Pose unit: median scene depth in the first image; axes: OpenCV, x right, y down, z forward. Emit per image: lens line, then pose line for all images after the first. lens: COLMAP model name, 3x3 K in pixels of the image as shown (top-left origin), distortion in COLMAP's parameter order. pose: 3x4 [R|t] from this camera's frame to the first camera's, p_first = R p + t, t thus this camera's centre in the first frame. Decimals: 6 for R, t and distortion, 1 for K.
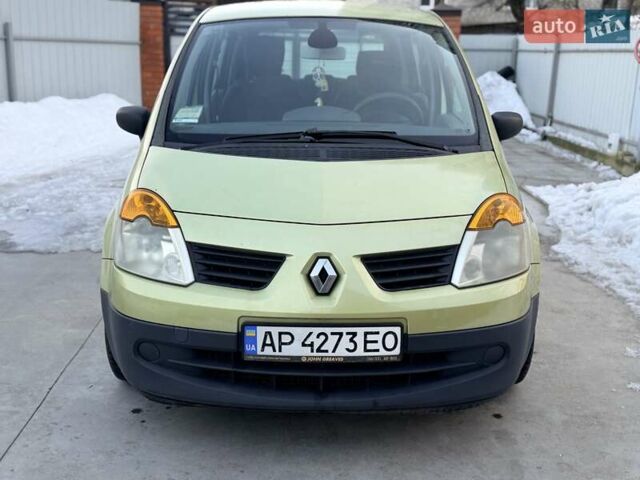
lens RADIAL K [[753.5, 0, 320.0], [0, 753.5, 240.0], [0, 0, 1]] dist [0.123210, -0.014011]
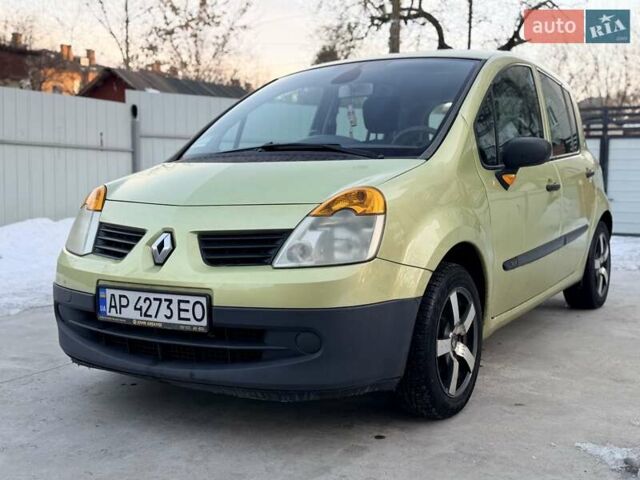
lens RADIAL K [[753.5, 0, 320.0], [0, 753.5, 240.0], [0, 0, 1]] dist [0.123210, -0.014011]
pose [[0.845528, 0.022139, -0.533471, 0.785312], [-0.116616, 0.982675, -0.144050, 0.167880], [0.521040, 0.184010, 0.833461, 0.203673]]
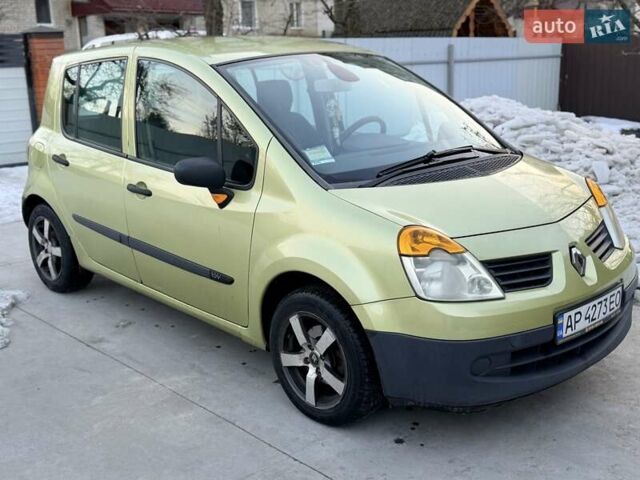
lens RADIAL K [[753.5, 0, 320.0], [0, 753.5, 240.0], [0, 0, 1]] dist [0.123210, -0.014011]
pose [[0.741843, -0.206082, 0.638122, -1.110048], [0.212145, 0.974855, 0.068203, -0.162874], [-0.636132, 0.084778, 0.766909, 0.304946]]
